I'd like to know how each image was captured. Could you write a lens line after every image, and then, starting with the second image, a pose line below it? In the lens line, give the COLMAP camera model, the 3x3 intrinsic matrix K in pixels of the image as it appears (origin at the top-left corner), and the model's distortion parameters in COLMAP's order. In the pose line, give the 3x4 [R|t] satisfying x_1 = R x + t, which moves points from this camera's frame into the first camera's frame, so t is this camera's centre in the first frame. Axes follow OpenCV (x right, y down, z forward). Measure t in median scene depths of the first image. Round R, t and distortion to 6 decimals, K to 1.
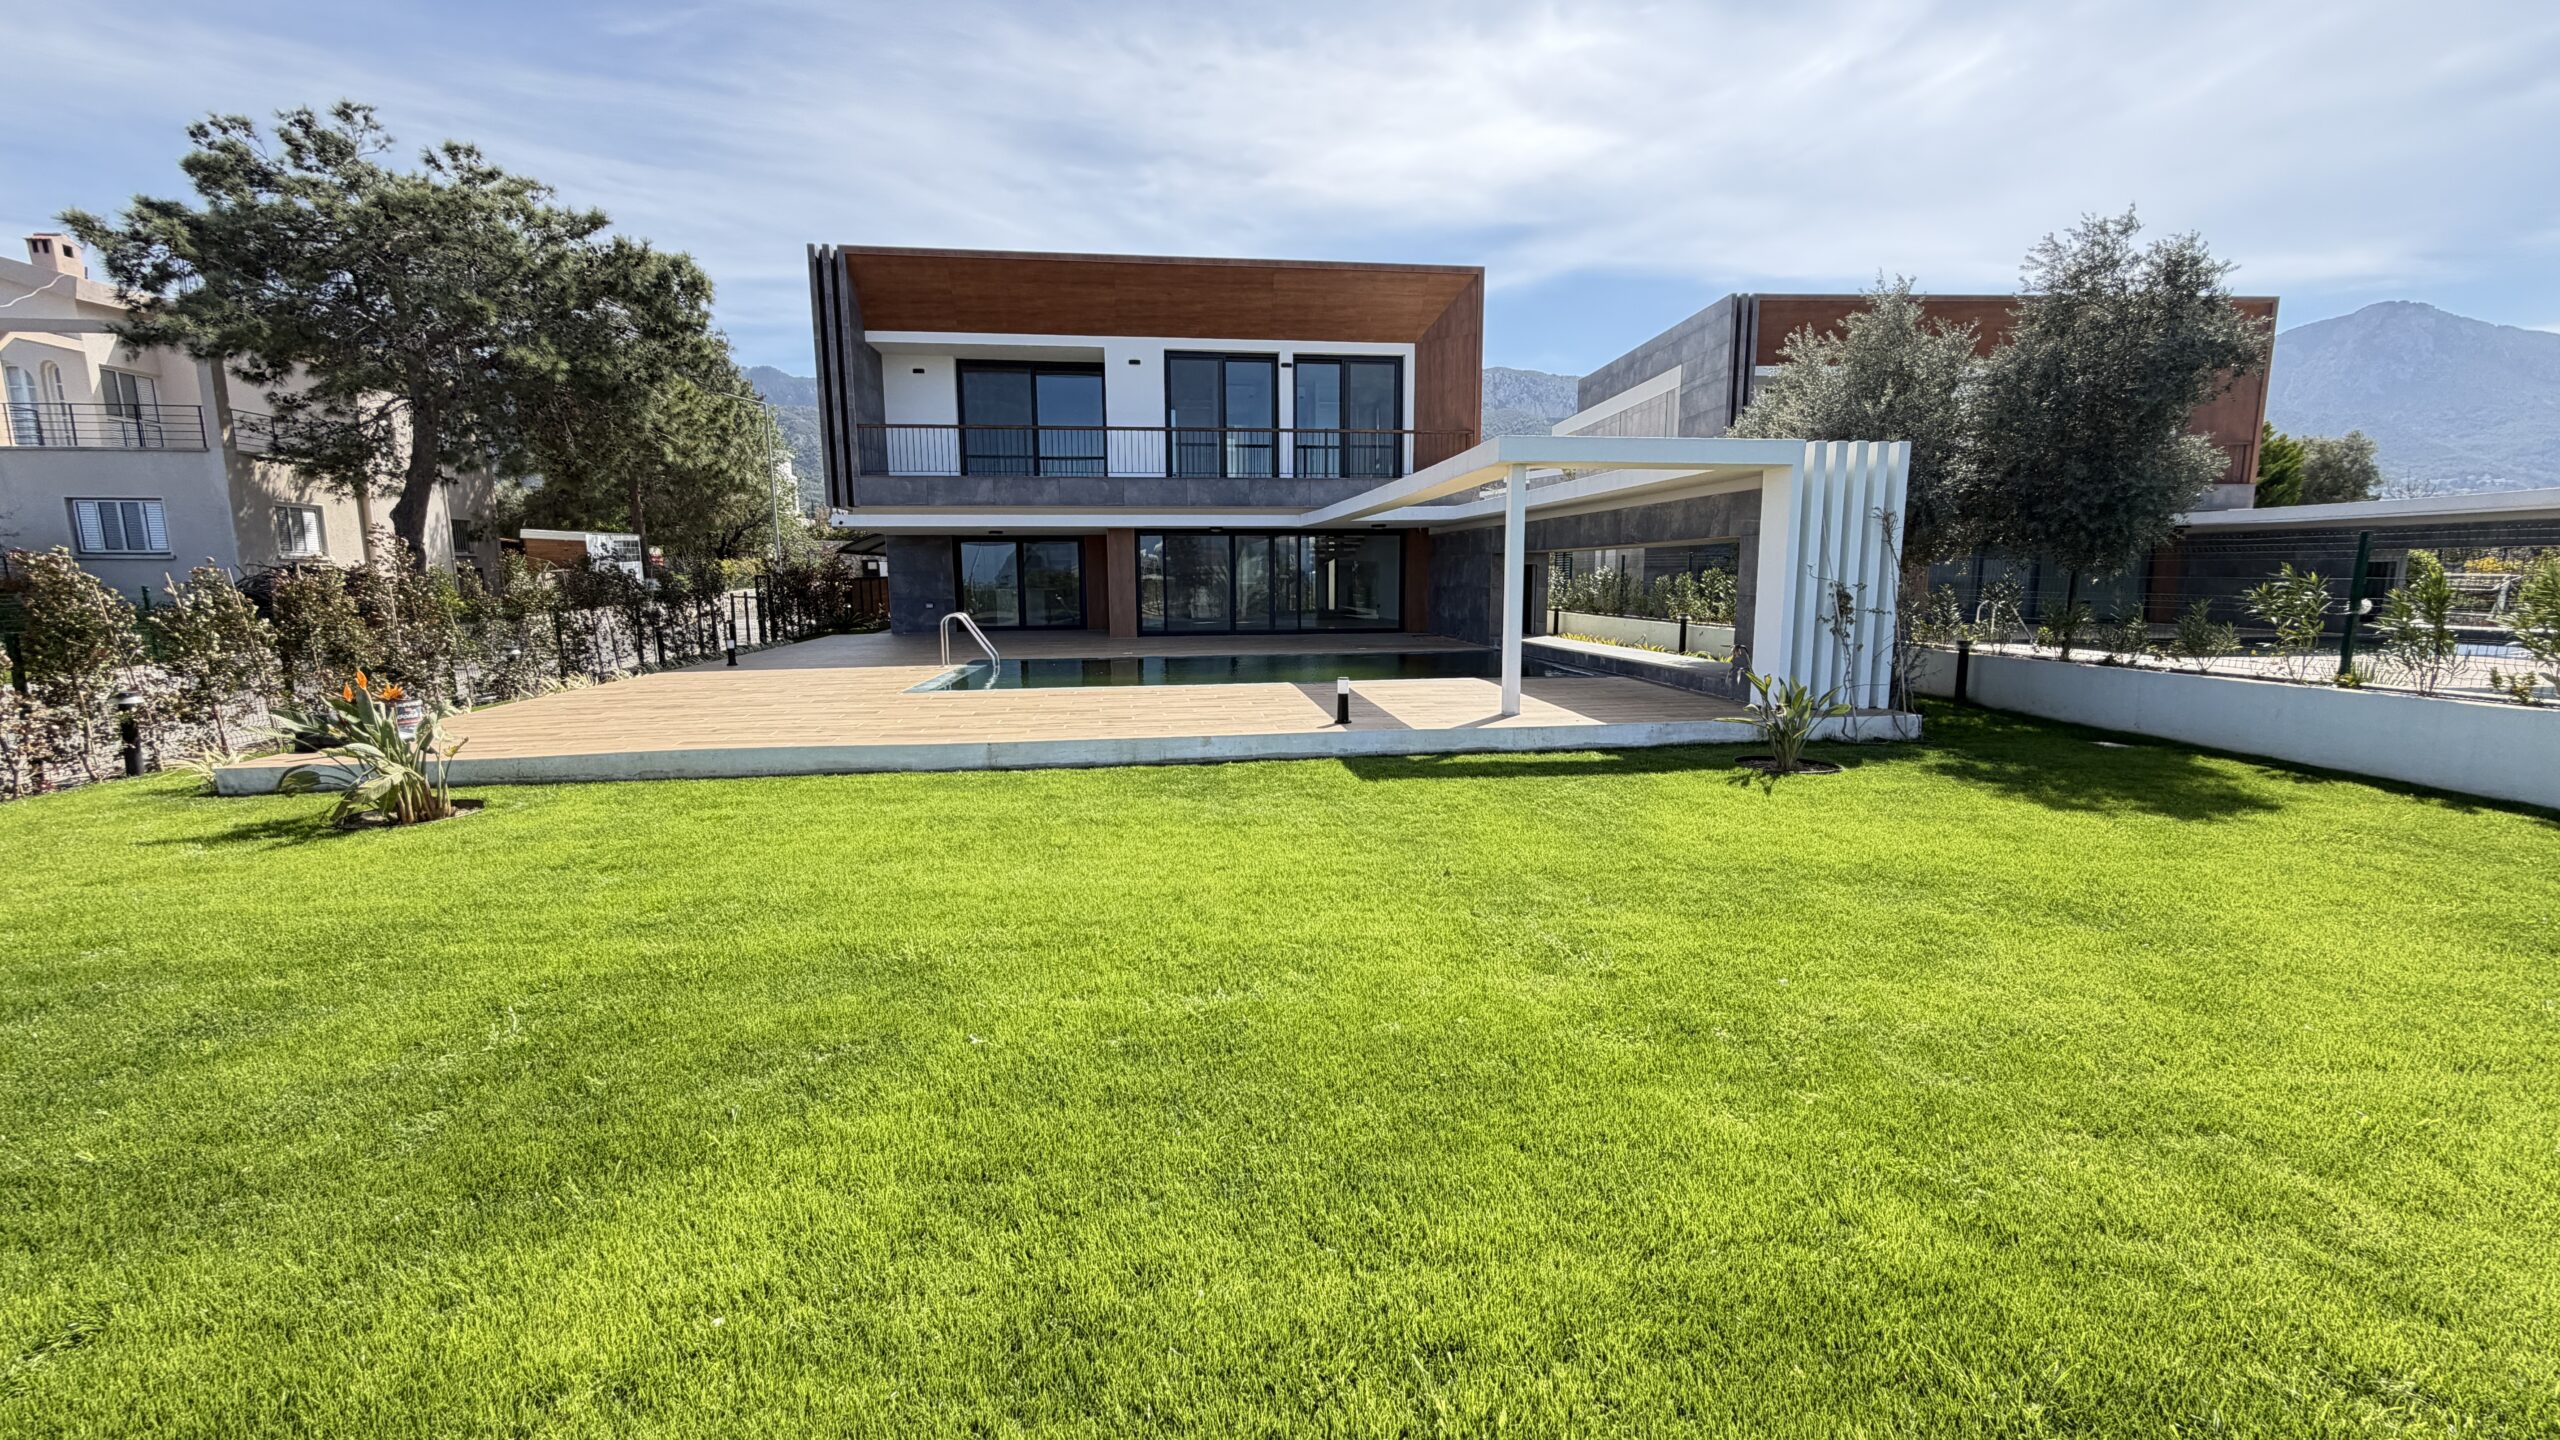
lens RADIAL K [[1017.8, 0, 1274.0], [0, 1017.8, 723.4], [0, 0, 1]] dist [-0.000139, 0.000069]
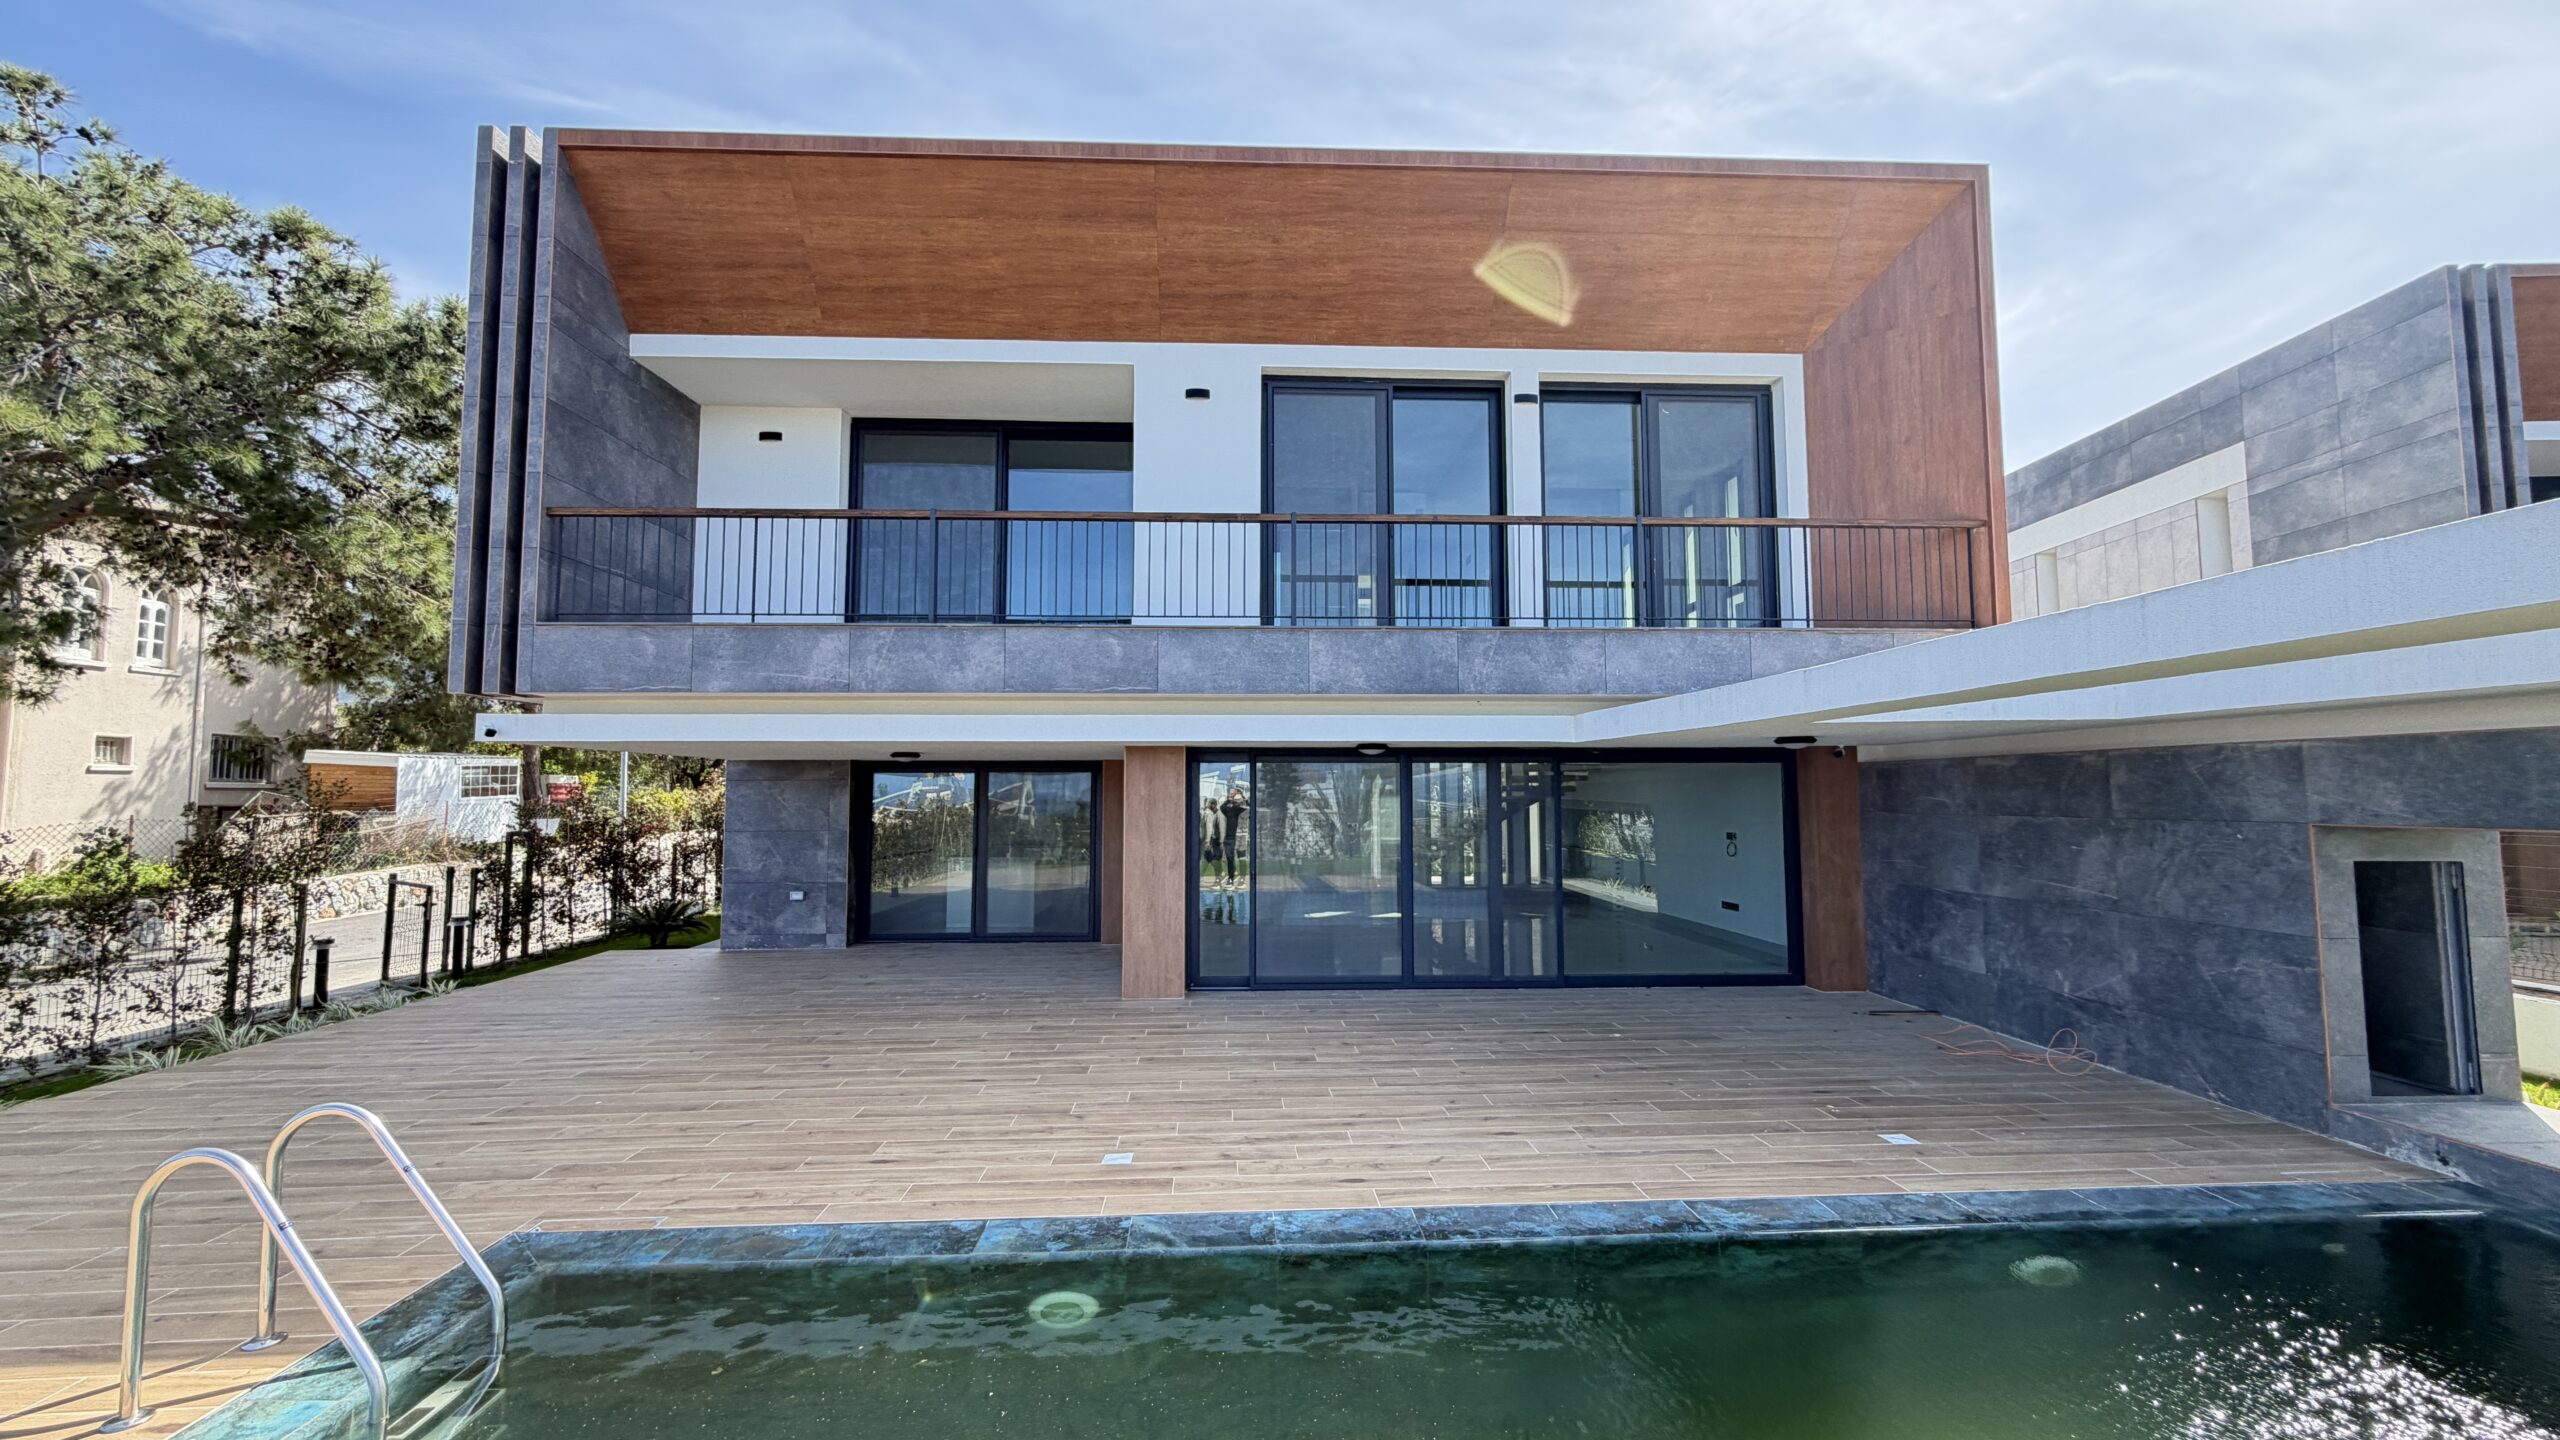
lens RADIAL K [[1017.8, 0, 1274.0], [0, 1017.8, 723.4], [0, 0, 1]] dist [-0.000139, 0.000069]
pose [[0.995892, -0.001869, -0.090534, -0.059520], [-0.017629, 0.976657, -0.214081, -0.107982], [0.088820, 0.214798, 0.972611, 0.573523]]
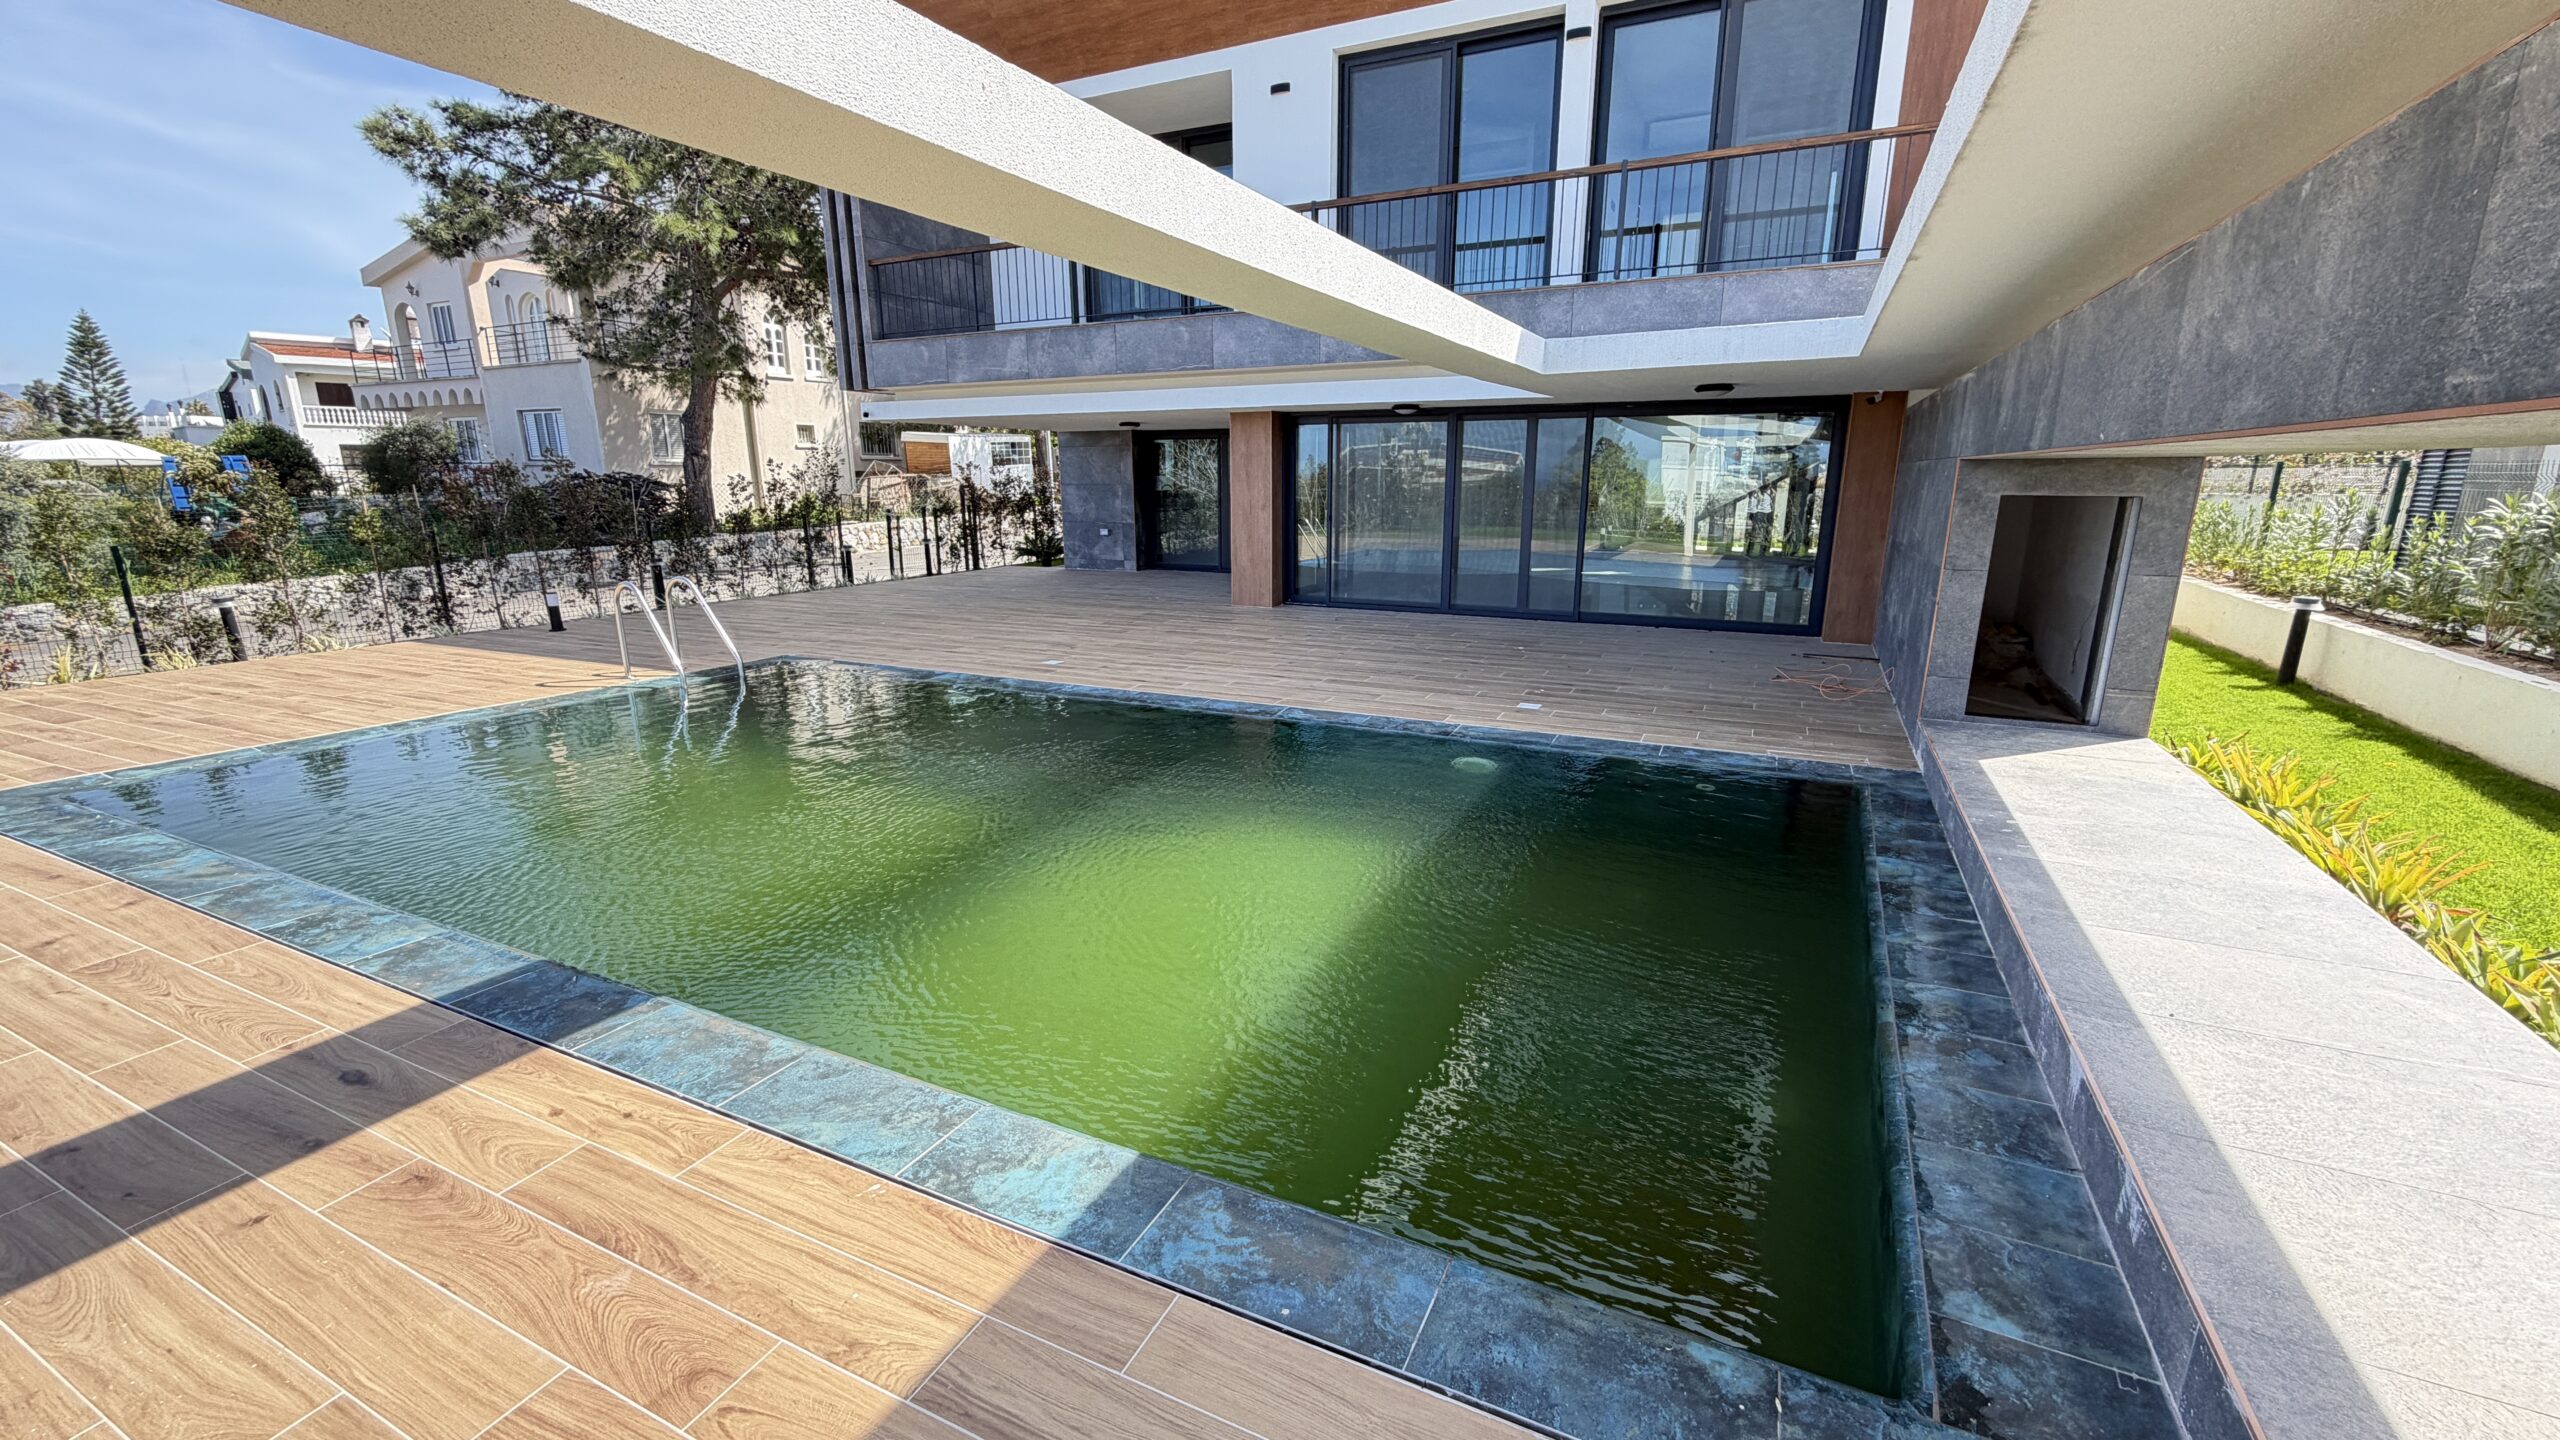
lens RADIAL K [[1017.8, 0, 1274.0], [0, 1017.8, 723.4], [0, 0, 1]] dist [-0.000139, 0.000069]
pose [[0.827943, 0.138684, -0.543393, 0.189405], [-0.084970, 0.988776, 0.122889, -0.091942], [0.554337, -0.055573, 0.830435, 0.530393]]
